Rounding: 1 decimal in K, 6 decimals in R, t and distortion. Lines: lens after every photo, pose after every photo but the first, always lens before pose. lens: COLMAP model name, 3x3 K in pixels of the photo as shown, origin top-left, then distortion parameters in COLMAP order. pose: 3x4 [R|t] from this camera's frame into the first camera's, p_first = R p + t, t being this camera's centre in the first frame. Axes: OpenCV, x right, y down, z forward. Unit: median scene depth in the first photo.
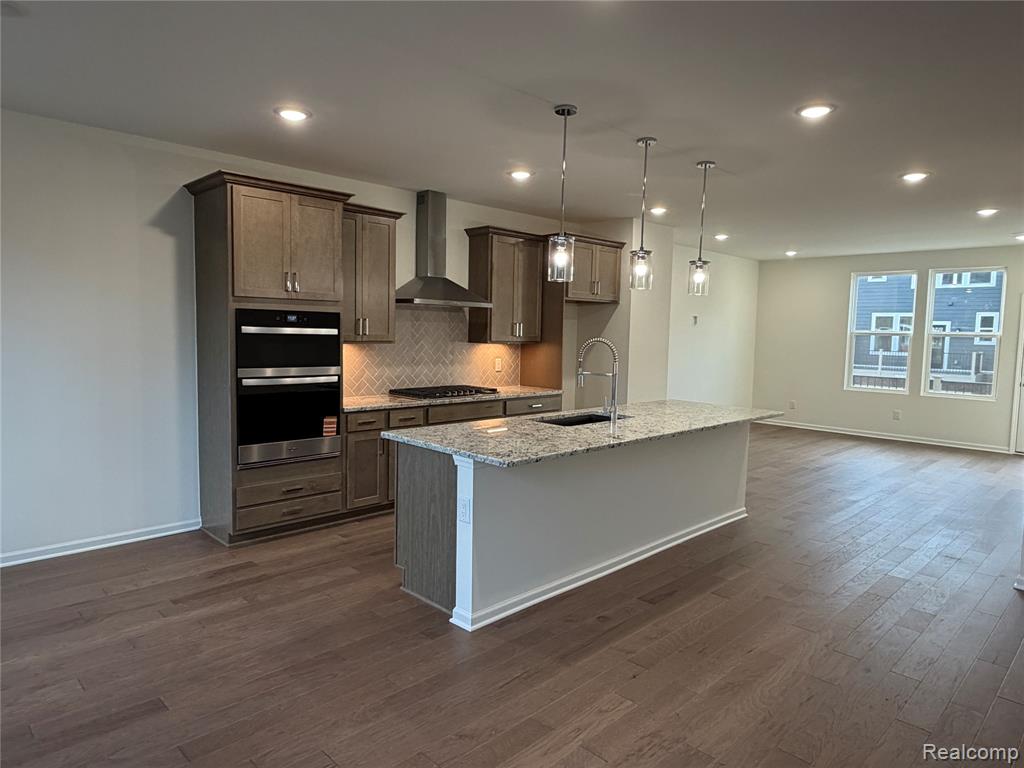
lens RADIAL K [[651.5, 0, 511.9], [0, 651.5, 381.3], [0, 0, 1]] dist [0.008210, -0.001435]
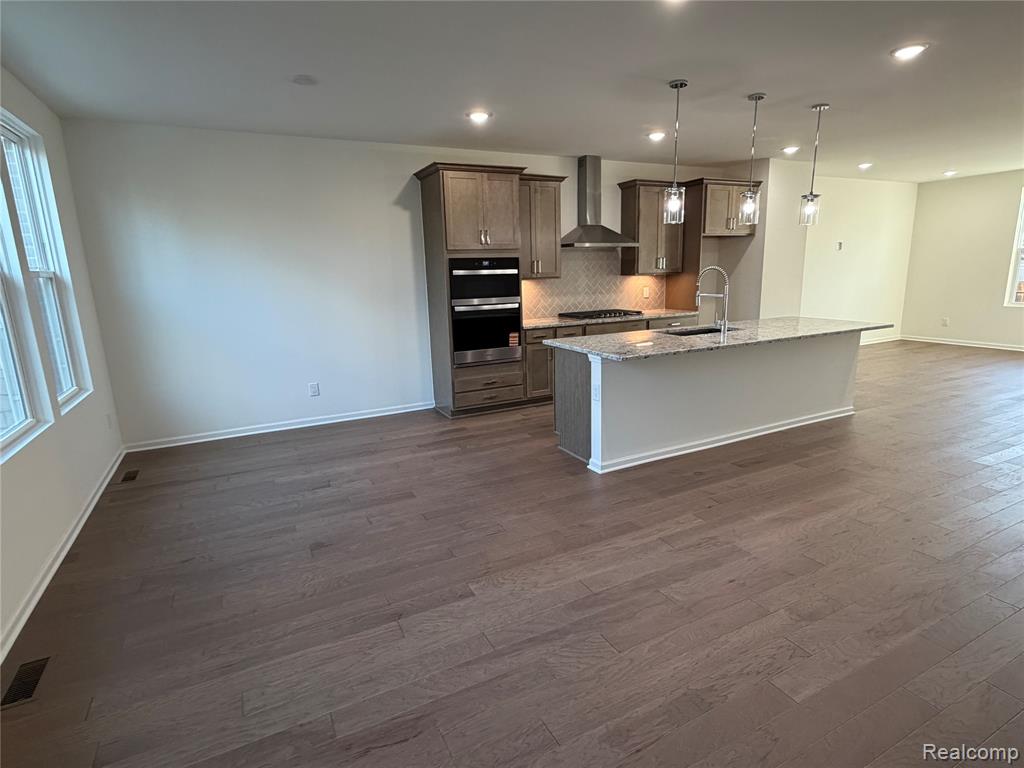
lens RADIAL K [[538.5, 0, 512.3], [0, 538.5, 384.9], [0, 0, 1]] dist [0.006853, -0.001144]
pose [[0.951788, 0.017667, -0.306247, 0.088544], [0.023136, 0.991362, 0.129096, 0.017970], [0.305882, -0.129957, 0.943158, -0.136089]]
